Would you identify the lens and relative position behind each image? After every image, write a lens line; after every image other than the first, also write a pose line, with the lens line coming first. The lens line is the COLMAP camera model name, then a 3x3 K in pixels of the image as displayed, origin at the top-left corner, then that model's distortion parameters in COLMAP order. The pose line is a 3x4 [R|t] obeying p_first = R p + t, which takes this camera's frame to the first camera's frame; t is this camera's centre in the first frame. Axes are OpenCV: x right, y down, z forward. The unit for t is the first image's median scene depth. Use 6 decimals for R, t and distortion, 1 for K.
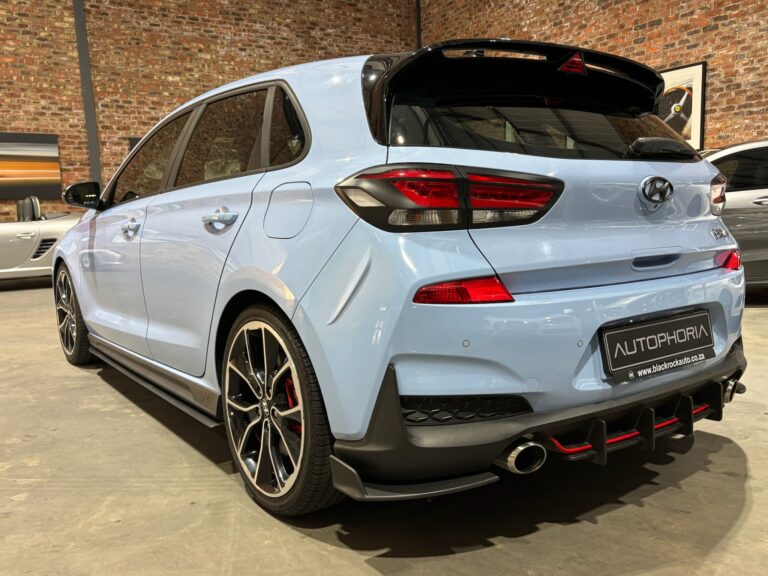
lens RADIAL K [[668.3, 0, 384.0], [0, 668.3, 288.0], [0, 0, 1]] dist [0.009940, 0.010084]
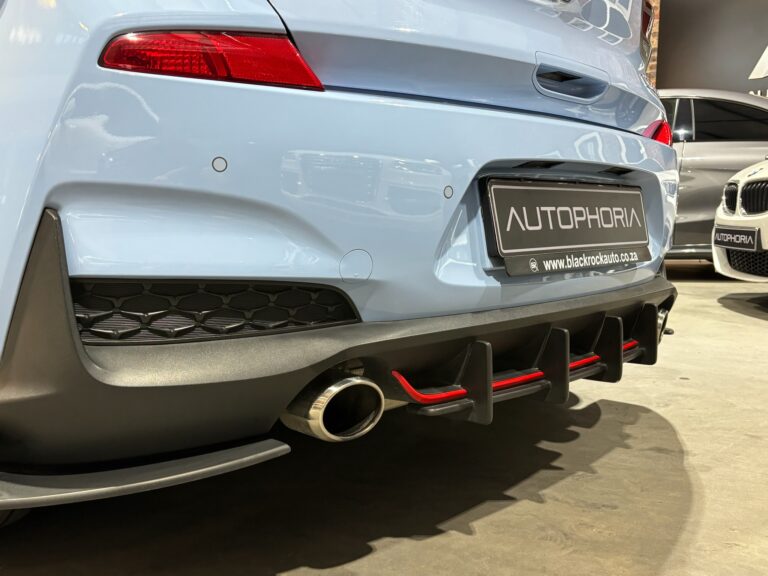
lens RADIAL K [[749.9, 0, 384.0], [0, 749.9, 288.0], [0, 0, 1]] dist [0.148446, -0.431595]
pose [[0.978483, 0.007125, 0.206207, 0.109926], [-0.006743, 0.999974, -0.002554, 0.146683], [-0.206219, 0.001109, 0.978505, 0.388299]]
